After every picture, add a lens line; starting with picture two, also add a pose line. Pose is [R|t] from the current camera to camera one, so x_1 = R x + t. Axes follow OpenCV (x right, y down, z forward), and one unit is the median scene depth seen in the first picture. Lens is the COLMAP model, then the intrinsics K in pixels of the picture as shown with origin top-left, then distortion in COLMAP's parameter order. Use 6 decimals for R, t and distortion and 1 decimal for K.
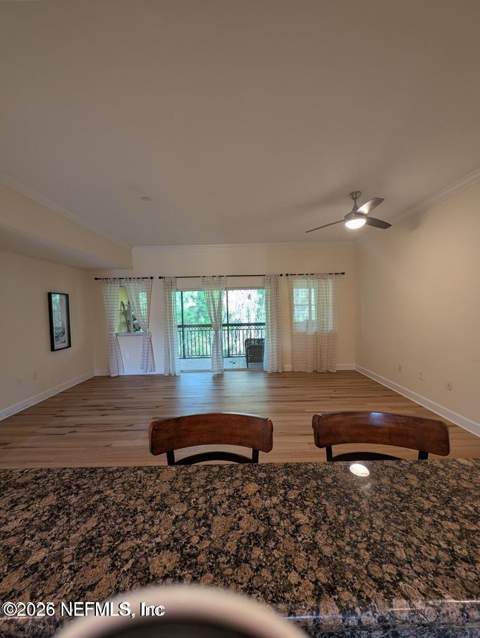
lens RADIAL K [[237.3, 0, 239.1], [0, 237.3, 319.2], [0, 0, 1]] dist [0.002008, 0.000179]
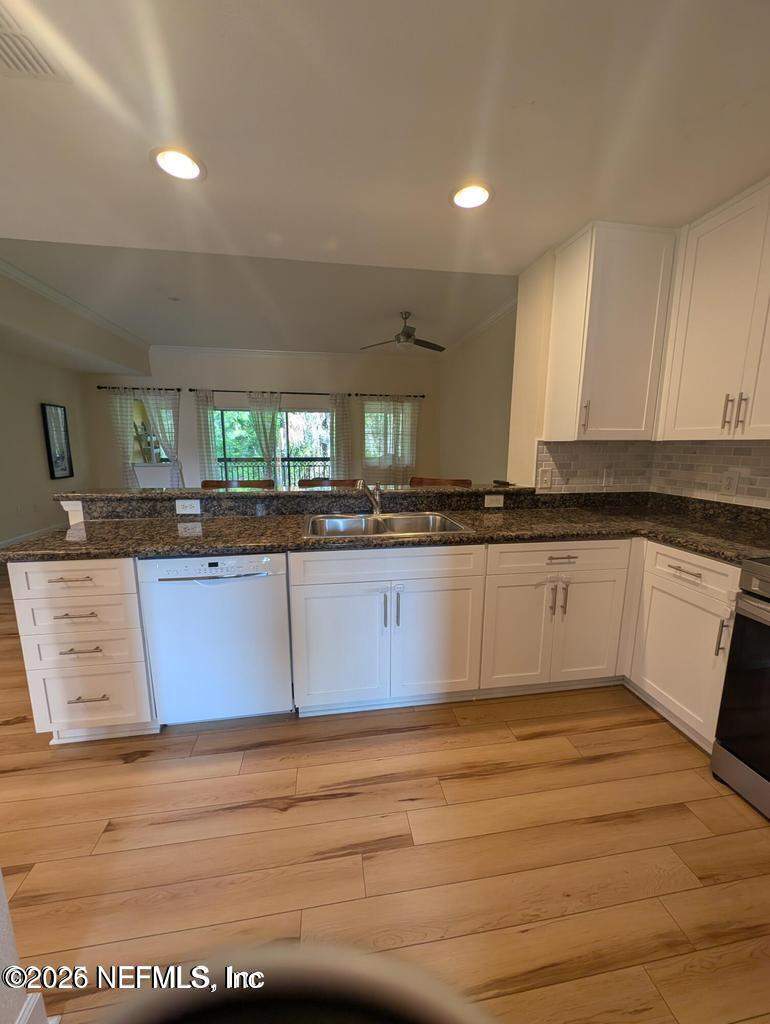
lens RADIAL K [[380.8, 0, 383.9], [0, 380.8, 511.2], [0, 0, 1]] dist [0.002008, 0.000179]
pose [[0.987612, 0.001521, 0.156909, 0.083511], [-0.020909, 0.992312, 0.121984, 0.046264], [-0.155518, -0.123754, 0.980051, -0.329723]]
